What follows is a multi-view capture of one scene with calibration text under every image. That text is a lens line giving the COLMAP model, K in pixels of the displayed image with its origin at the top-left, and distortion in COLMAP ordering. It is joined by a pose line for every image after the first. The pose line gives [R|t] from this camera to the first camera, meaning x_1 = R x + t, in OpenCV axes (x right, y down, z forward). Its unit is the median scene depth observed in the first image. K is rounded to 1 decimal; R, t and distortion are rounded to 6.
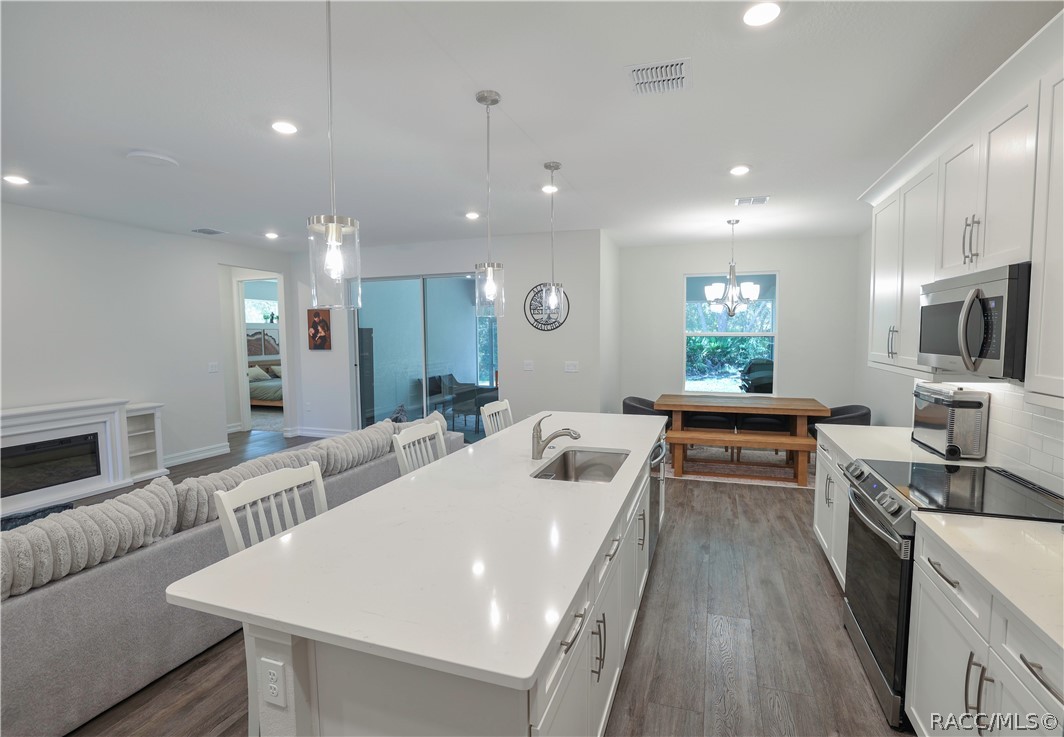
lens RADIAL K [[486.1, 0, 550.2], [0, 486.1, 363.3], [0, 0, 1]] dist [-0.028387, -0.000160]
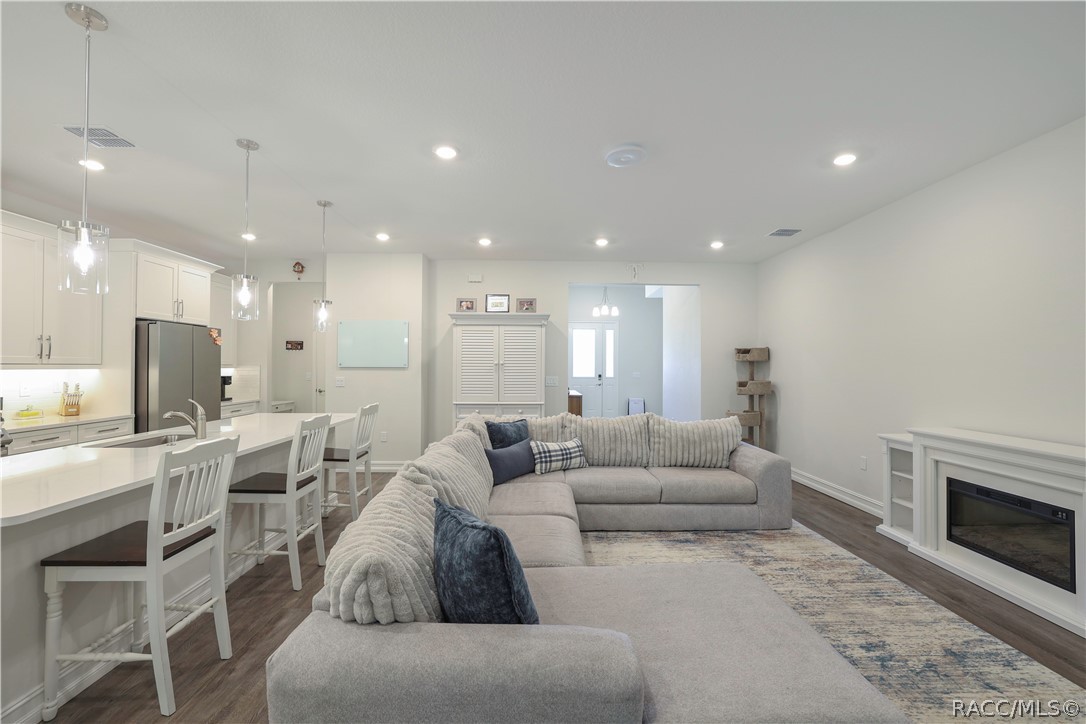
lens RADIAL K [[472.5, 0, 544.4], [0, 472.5, 360.5], [0, 0, 1]] dist [-0.041216, 0.015524]
pose [[-0.941082, 0.001598, -0.338175, -0.199912], [-0.017403, 0.998435, 0.053149, -0.030085], [0.337730, 0.055902, -0.939581, 1.087907]]
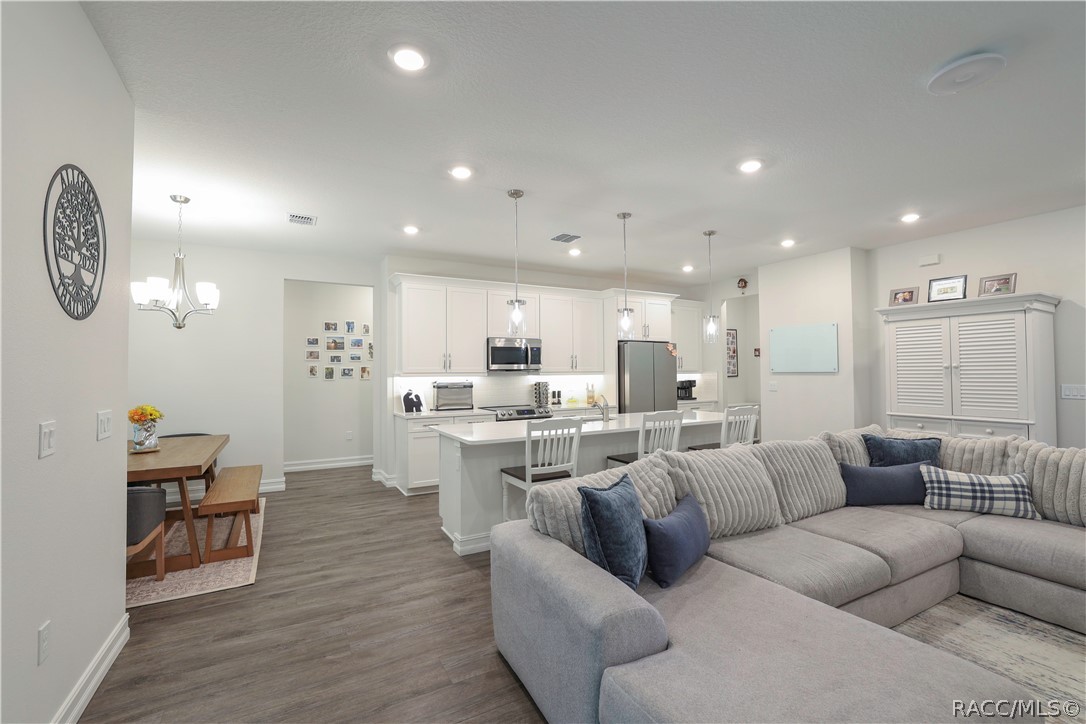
lens RADIAL K [[472.5, 0, 541.1], [0, 472.5, 361.4], [0, 0, 1]] dist [-0.041216, 0.015524]
pose [[-0.735802, 0.028799, 0.676584, -0.473594], [0.058300, 0.998080, 0.020919, -0.031721], [-0.674682, 0.054837, -0.736069, 1.124384]]
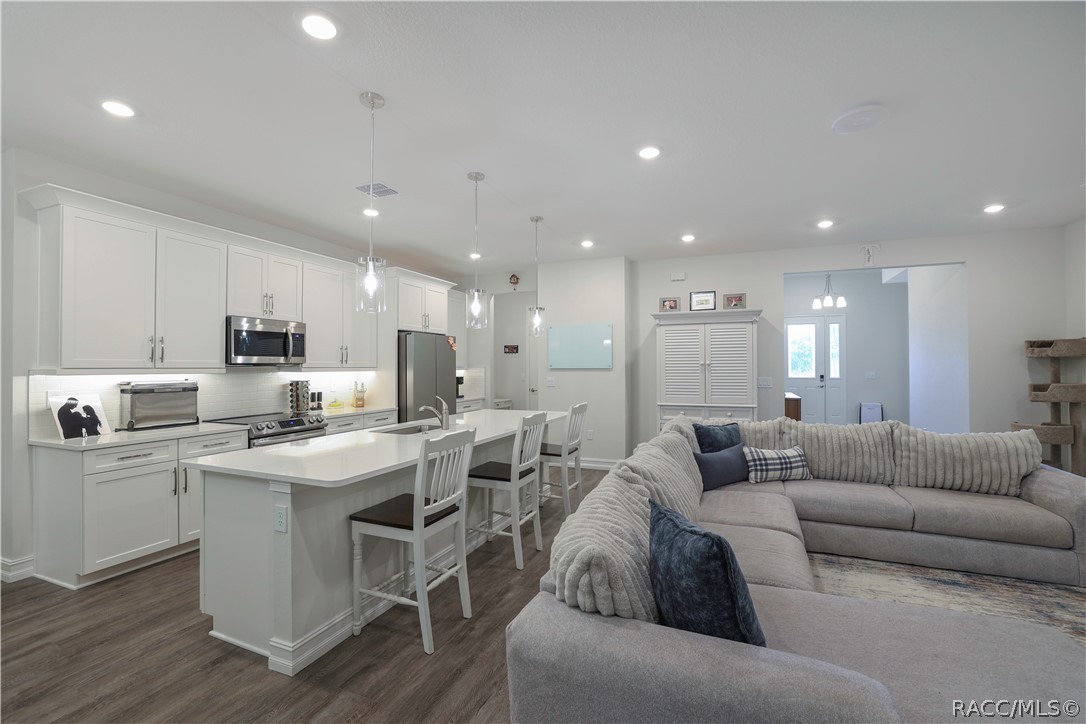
lens RADIAL K [[472.5, 0, 543.7], [0, 472.5, 361.5], [0, 0, 1]] dist [-0.041216, 0.015524]
pose [[-0.997352, 0.013634, 0.071430, -0.189944], [0.017503, 0.998398, 0.053811, -0.030244], [-0.070582, 0.054919, -0.995993, 1.086577]]
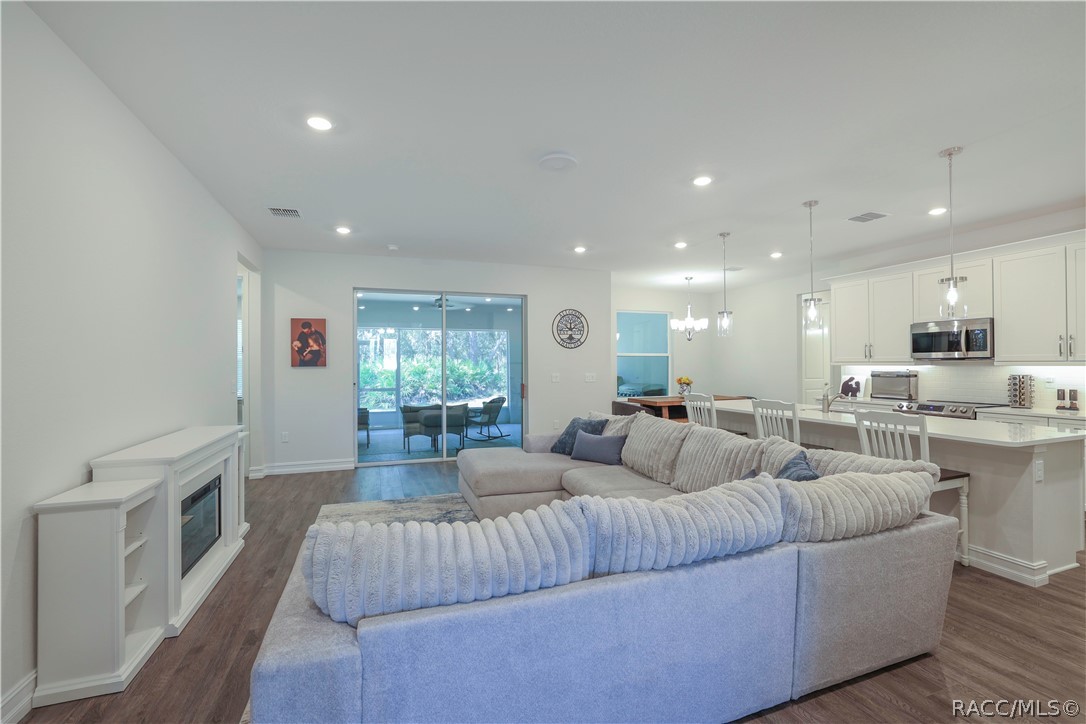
lens RADIAL K [[472.5, 0, 540.3], [0, 472.5, 361.6], [0, 0, 1]] dist [-0.041216, 0.015524]
pose [[0.789208, 0.006548, 0.614091, -0.867663], [0.038181, 0.997486, -0.059705, 0.036250], [-0.612938, 0.070566, 0.786974, 0.140319]]
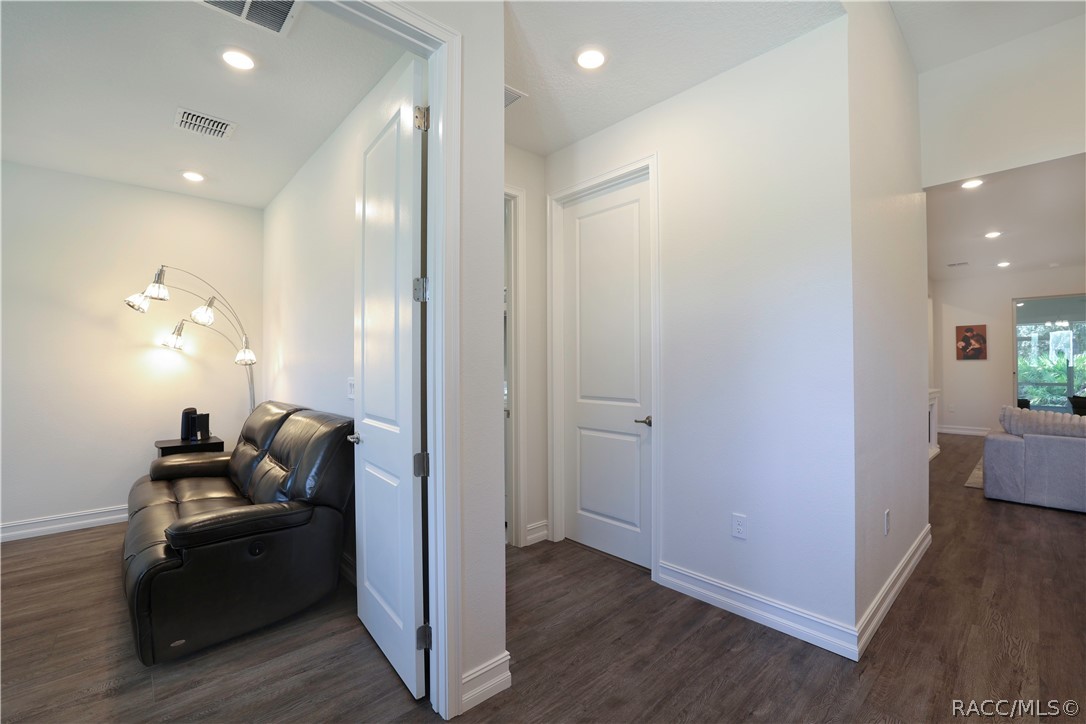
lens RADIAL K [[472.5, 0, 541.7], [0, 472.5, 360.3], [0, 0, 1]] dist [-0.041216, 0.015524]
pose [[0.875099, -0.001331, -0.483941, -1.117963], [-0.033615, 0.997414, -0.063529, 0.105891], [0.482774, 0.071862, 0.872791, -0.646648]]
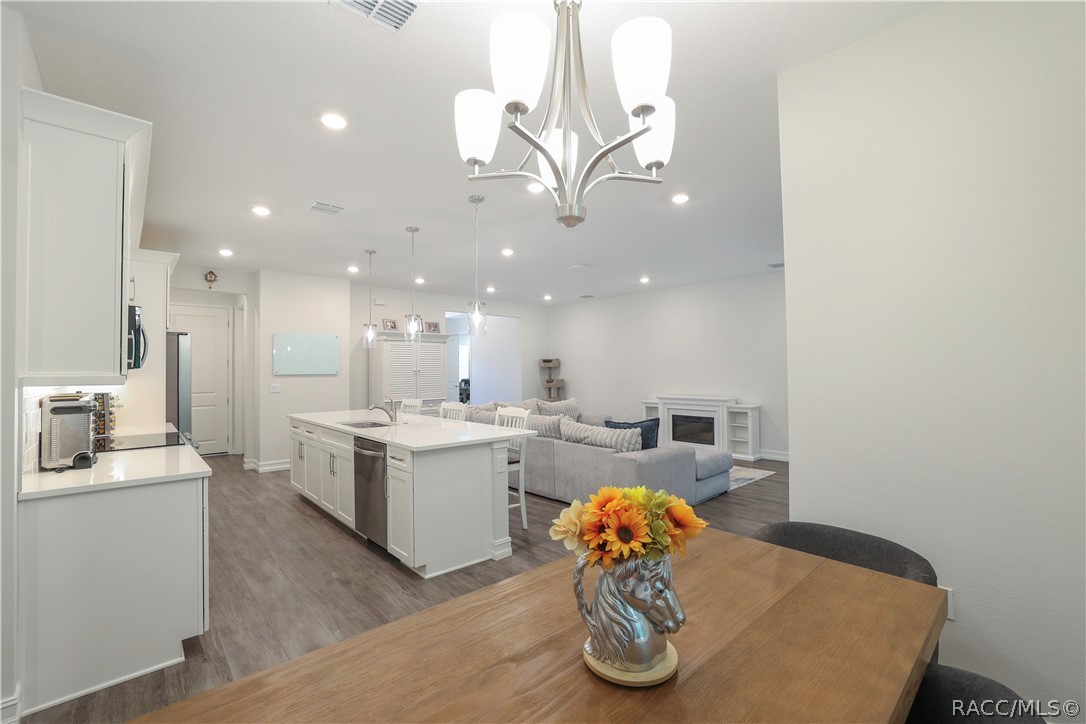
lens RADIAL K [[472.5, 0, 542.7], [0, 472.5, 359.8], [0, 0, 1]] dist [-0.041216, 0.015524]
pose [[-0.492898, -0.006035, -0.870066, 0.558988], [-0.043838, 0.998878, 0.017907, -0.037605], [0.868982, 0.046968, -0.492609, 1.080935]]
